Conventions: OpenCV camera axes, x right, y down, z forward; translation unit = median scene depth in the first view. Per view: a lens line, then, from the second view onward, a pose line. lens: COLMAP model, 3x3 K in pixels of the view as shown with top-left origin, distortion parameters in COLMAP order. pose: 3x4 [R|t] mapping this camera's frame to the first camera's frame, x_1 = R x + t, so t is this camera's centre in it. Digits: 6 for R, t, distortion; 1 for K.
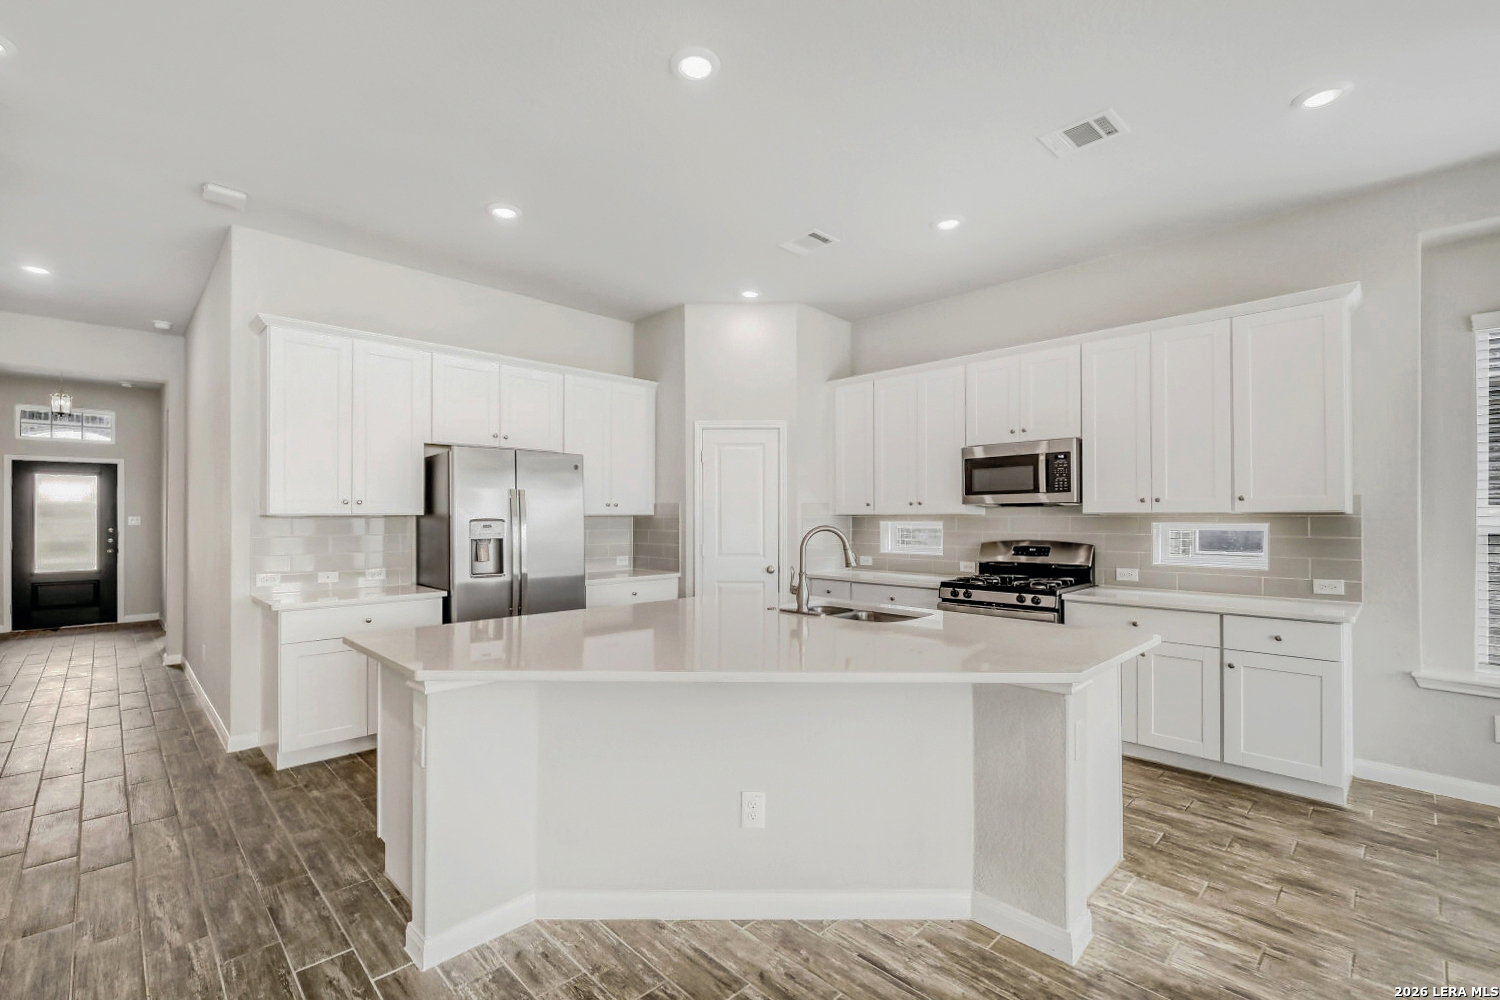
lens RADIAL K [[665.1, 0, 756.2], [0, 665.1, 509.8], [0, 0, 1]] dist [-0.000944, -0.000128]
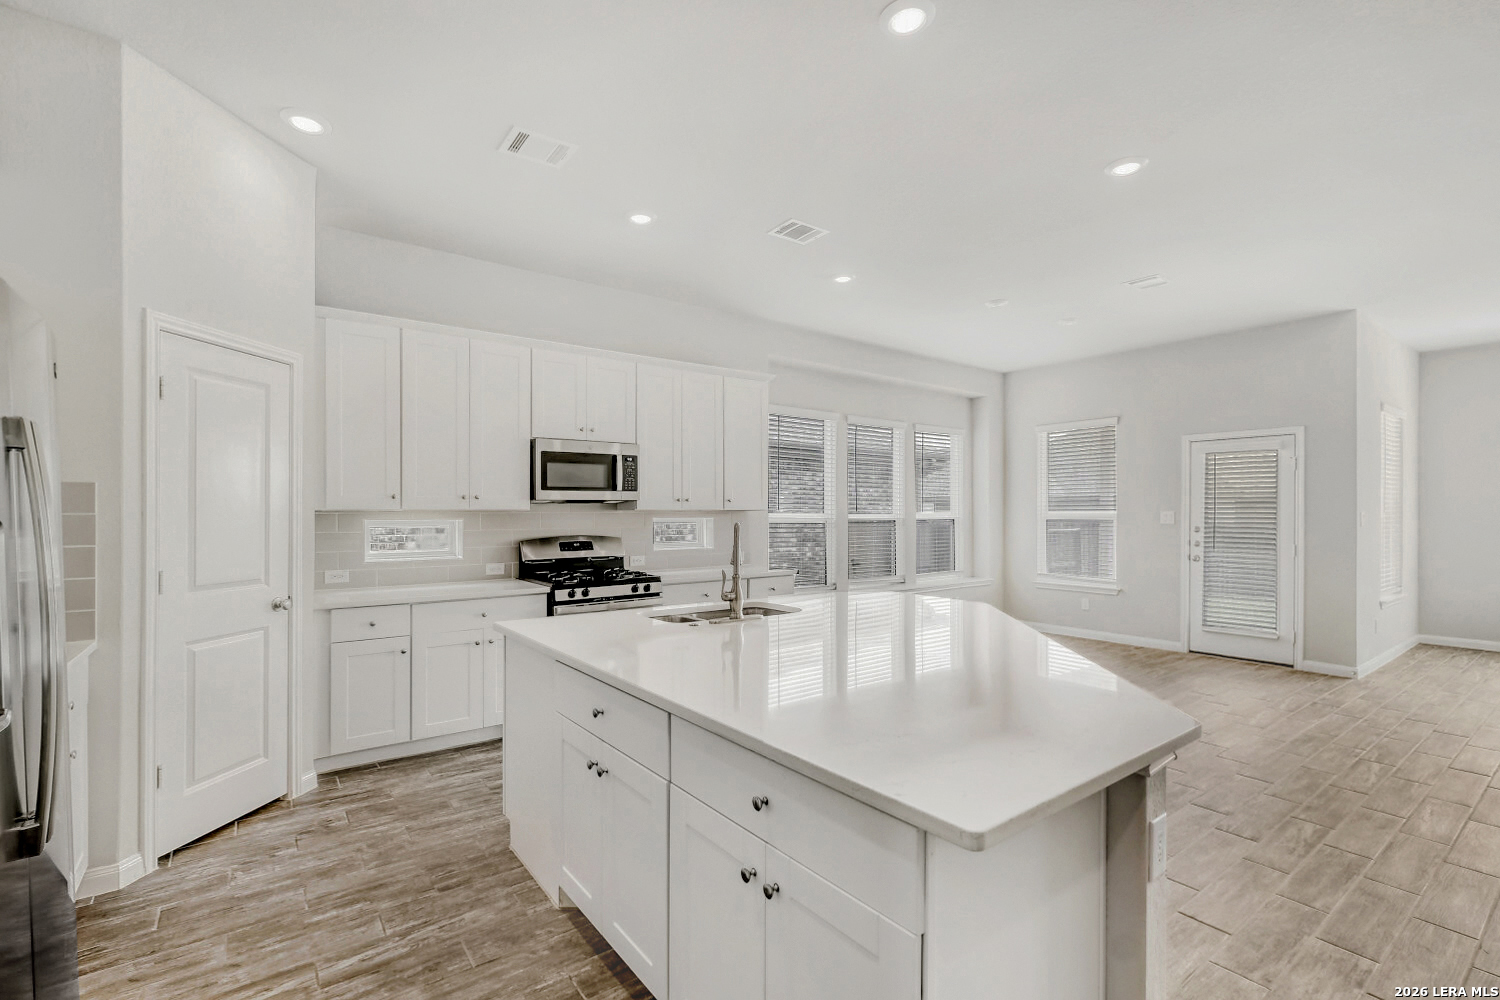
lens RADIAL K [[665.1, 0, 756.2], [0, 665.1, 509.8], [0, 0, 1]] dist [-0.000944, -0.000128]
pose [[0.129589, 0.005107, 0.991555, -0.580929], [-0.009623, 0.999946, -0.003893, 0.006940], [-0.991521, -0.009037, 0.129631, 0.596118]]
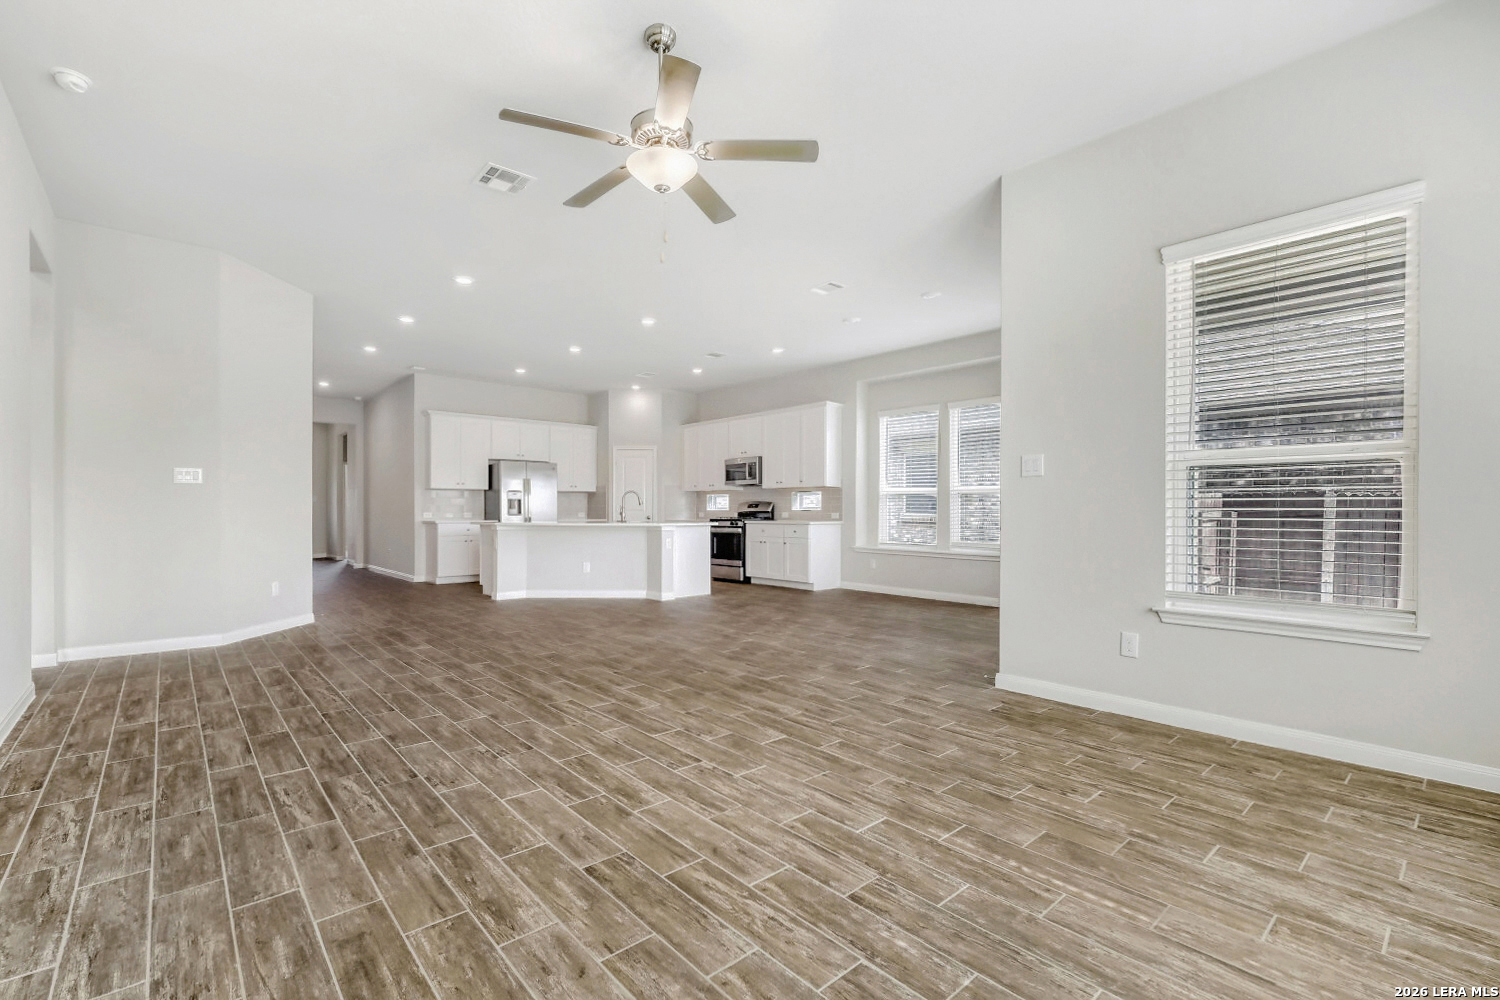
lens RADIAL K [[683.1, 0, 750.0], [0, 683.1, 500.0], [0, 0, 1]] dist [-0.000068, 0.000009]
pose [[0.998127, 0.000135, -0.061175, 0.546063], [-0.000595, 0.999972, -0.007495, 0.060002], [0.061172, 0.007517, 0.998099, -1.294580]]
